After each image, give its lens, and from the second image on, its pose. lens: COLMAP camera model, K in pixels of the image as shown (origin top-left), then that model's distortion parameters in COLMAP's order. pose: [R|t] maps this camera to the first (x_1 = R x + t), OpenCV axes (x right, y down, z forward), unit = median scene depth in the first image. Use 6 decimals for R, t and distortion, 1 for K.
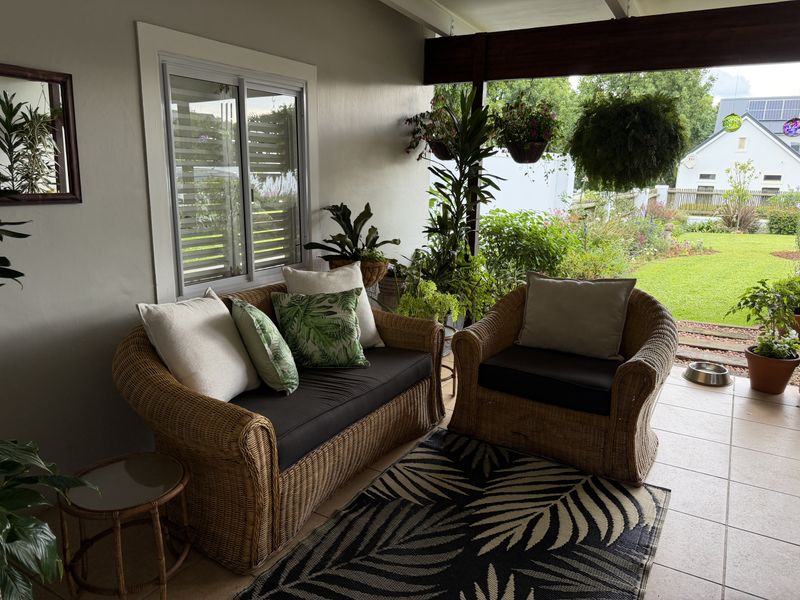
lens RADIAL K [[571.0, 0, 400.0], [0, 571.0, 300.0], [0, 0, 1]] dist [0.009706, 0.003330]
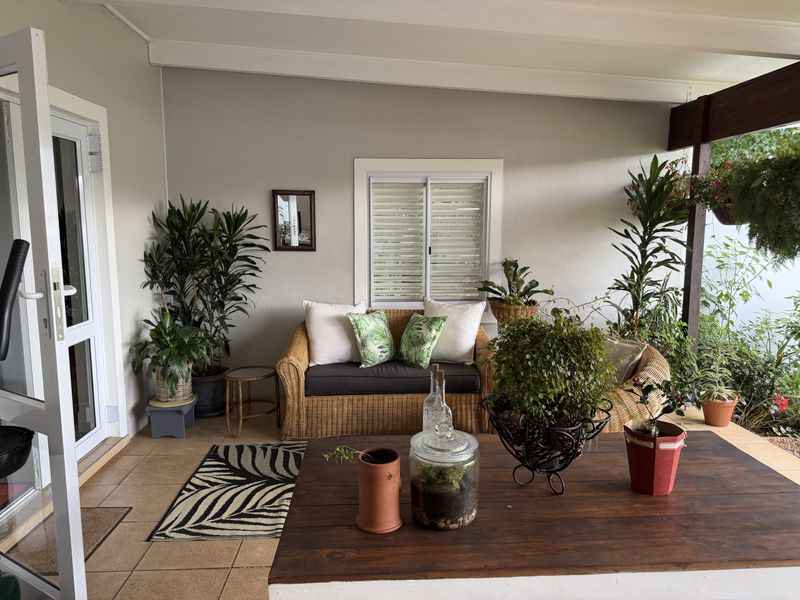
lens RADIAL K [[561.2, 0, 419.4], [0, 561.2, 299.1], [0, 0, 1]] dist [0.003586, 0.001204]
pose [[0.565226, 0.087120, -0.820323, 0.906975], [-0.175416, 0.984359, -0.016325, -0.024283], [0.806070, 0.153126, 0.571667, 0.130566]]
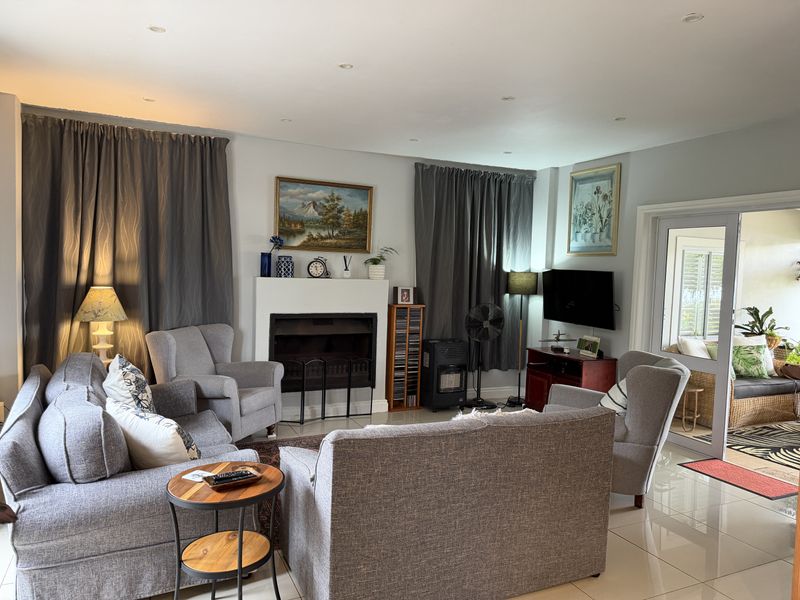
lens RADIAL K [[571.0, 0, 400.0], [0, 571.0, 300.0], [0, 0, 1]] dist [0.009706, 0.003330]
pose [[0.826553, 0.039162, -0.561494, -0.003177], [-0.140085, 0.980500, -0.137827, 0.275961], [0.545148, 0.192578, 0.815921, -1.403321]]
